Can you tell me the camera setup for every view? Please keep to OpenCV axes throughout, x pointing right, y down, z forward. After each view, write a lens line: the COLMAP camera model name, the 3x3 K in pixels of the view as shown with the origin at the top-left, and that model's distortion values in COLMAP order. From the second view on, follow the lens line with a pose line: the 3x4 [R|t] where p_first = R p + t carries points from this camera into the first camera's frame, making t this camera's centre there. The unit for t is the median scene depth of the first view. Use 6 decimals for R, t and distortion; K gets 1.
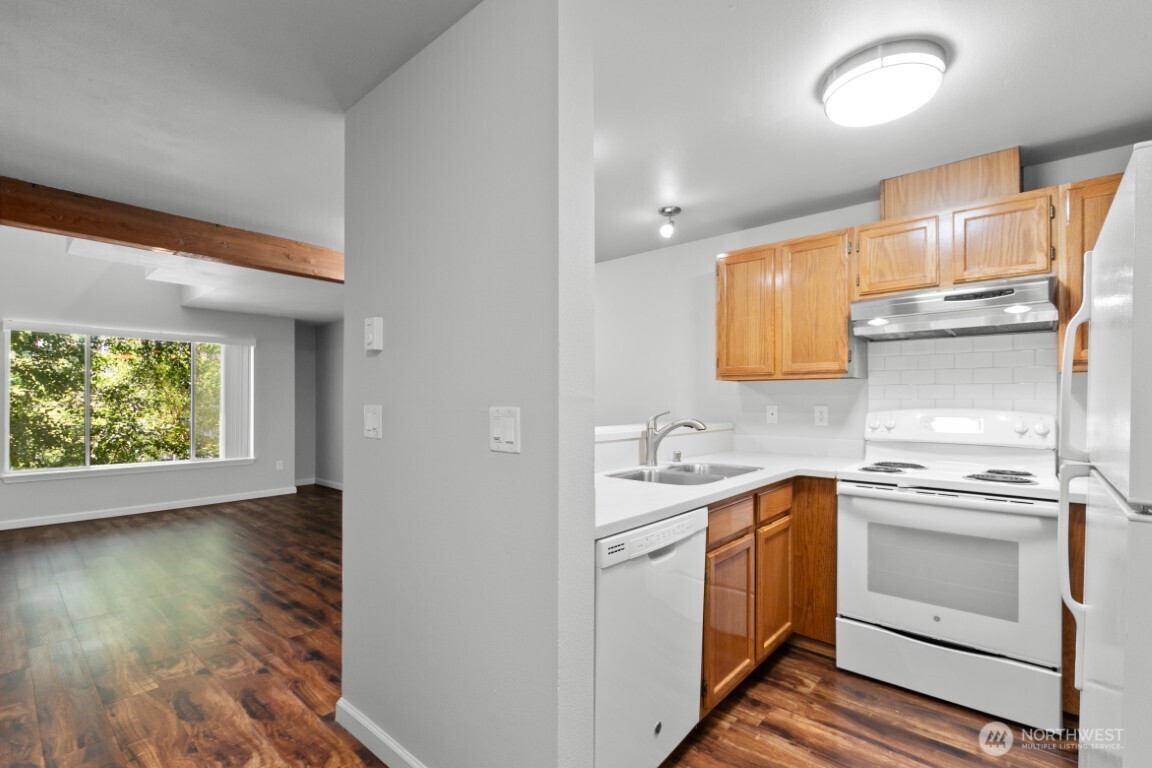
lens RADIAL K [[524.0, 0, 579.4], [0, 524.0, 398.3], [0, 0, 1]] dist [0.001646, -0.000772]
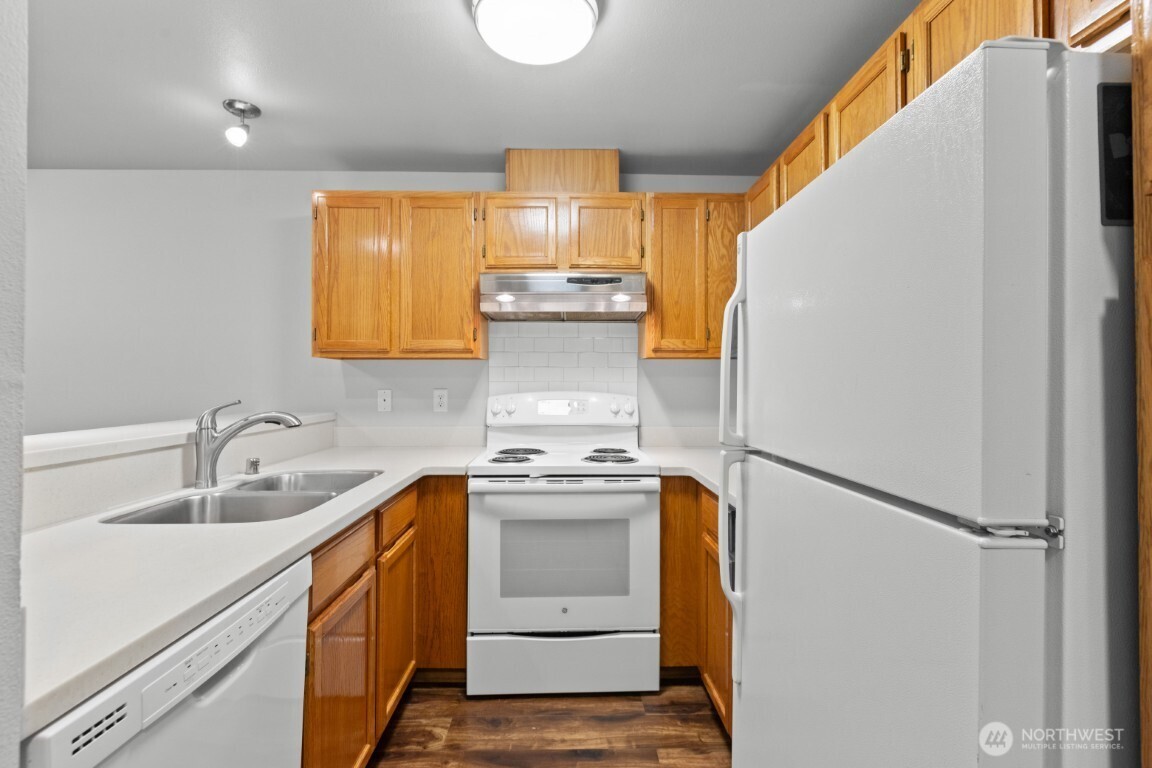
lens RADIAL K [[527.4, 0, 579.0], [0, 527.4, 377.3], [0, 0, 1]] dist [0.001086, -0.000316]
pose [[0.734809, 0.006279, 0.678245, 0.034676], [-0.001896, 0.999972, -0.007204, -0.000373], [-0.678272, 0.004008, 0.734800, 0.220916]]
